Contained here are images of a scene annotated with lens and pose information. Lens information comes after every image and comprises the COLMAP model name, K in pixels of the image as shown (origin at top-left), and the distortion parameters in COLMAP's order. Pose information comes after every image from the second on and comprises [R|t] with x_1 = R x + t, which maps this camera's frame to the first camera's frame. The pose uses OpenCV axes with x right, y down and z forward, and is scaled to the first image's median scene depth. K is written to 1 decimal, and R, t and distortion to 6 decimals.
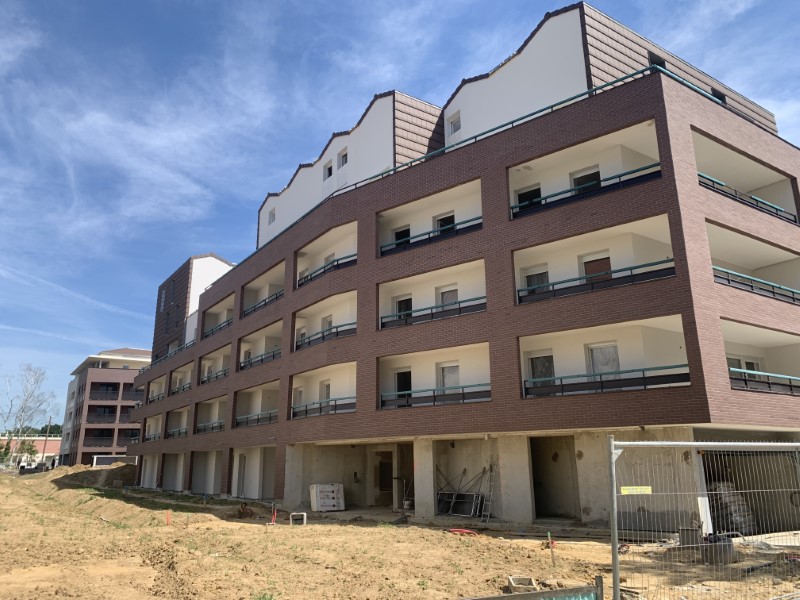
lens RADIAL K [[608.2, 0, 391.3], [0, 608.2, 301.5], [0, 0, 1]] dist [0.041163, -0.046973]
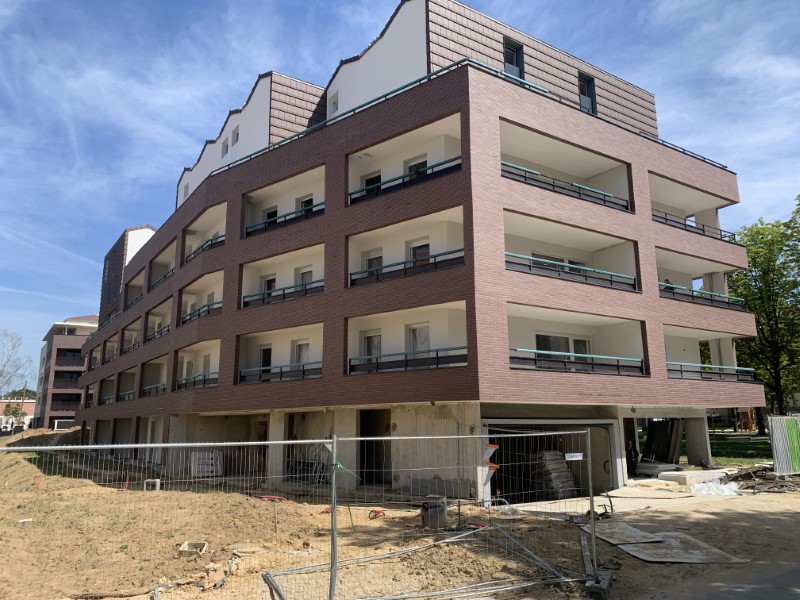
lens RADIAL K [[608.2, 0, 401.2], [0, 608.2, 303.8], [0, 0, 1]] dist [0.041163, -0.046973]
pose [[0.999997, 0.001270, 0.002003, 0.235133], [-0.001397, 0.997894, 0.064846, -0.027305], [-0.001916, -0.064848, 0.997893, -0.044597]]
